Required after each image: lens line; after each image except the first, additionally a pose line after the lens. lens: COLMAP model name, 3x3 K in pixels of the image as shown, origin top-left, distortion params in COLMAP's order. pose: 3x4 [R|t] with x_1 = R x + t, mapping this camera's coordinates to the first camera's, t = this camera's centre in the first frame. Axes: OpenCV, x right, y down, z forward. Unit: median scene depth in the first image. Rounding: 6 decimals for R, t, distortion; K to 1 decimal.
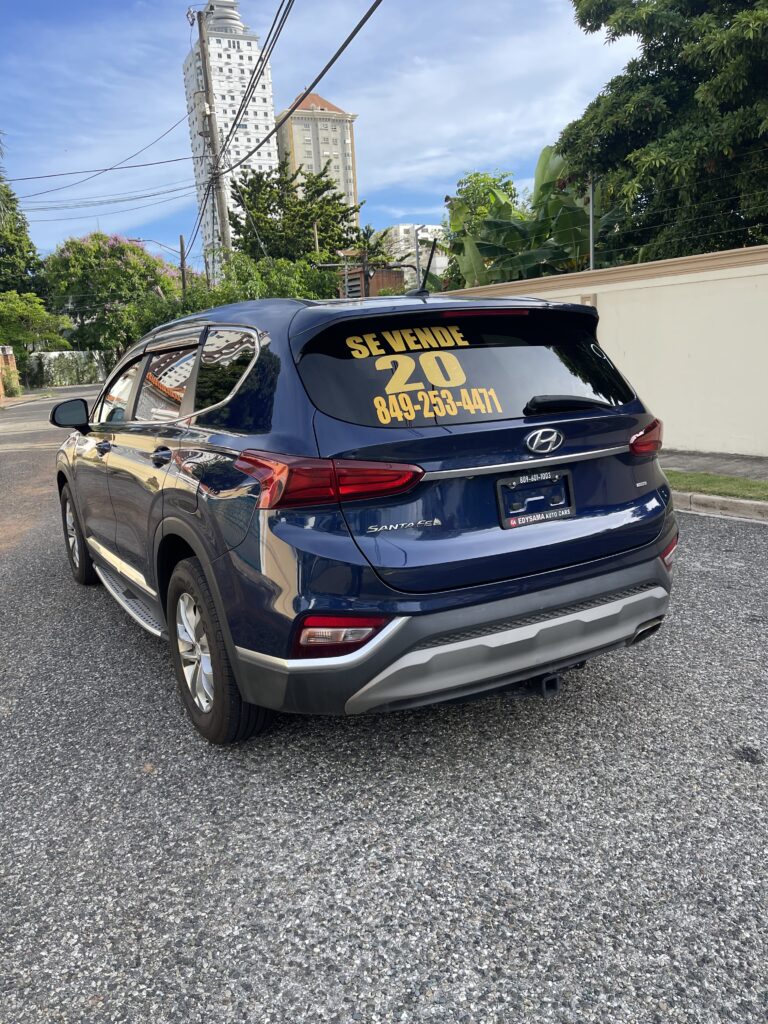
lens RADIAL K [[786.8, 0, 384.0], [0, 786.8, 512.0], [0, 0, 1]] dist [0.035407, 0.000495]
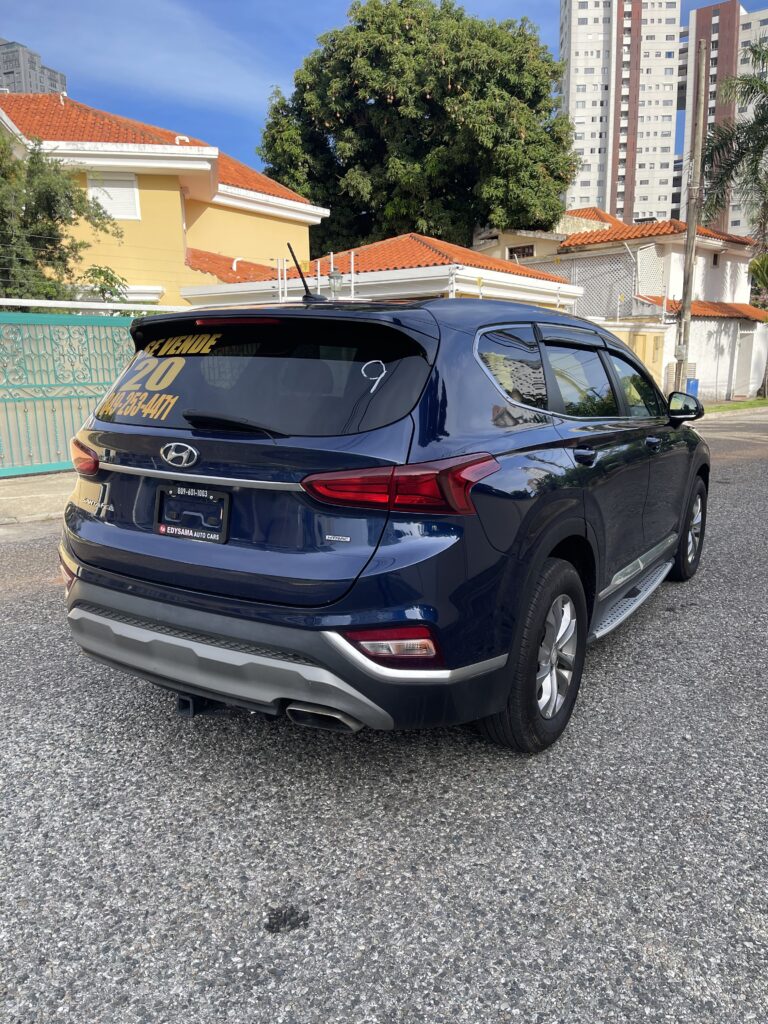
lens RADIAL K [[786.8, 0, 384.0], [0, 786.8, 512.0], [0, 0, 1]] dist [0.035407, 0.000495]
pose [[0.468743, 0.216300, -0.856443, 1.152277], [-0.195343, 0.970935, 0.138301, -0.202520], [0.861465, 0.102472, 0.497371, 0.729626]]
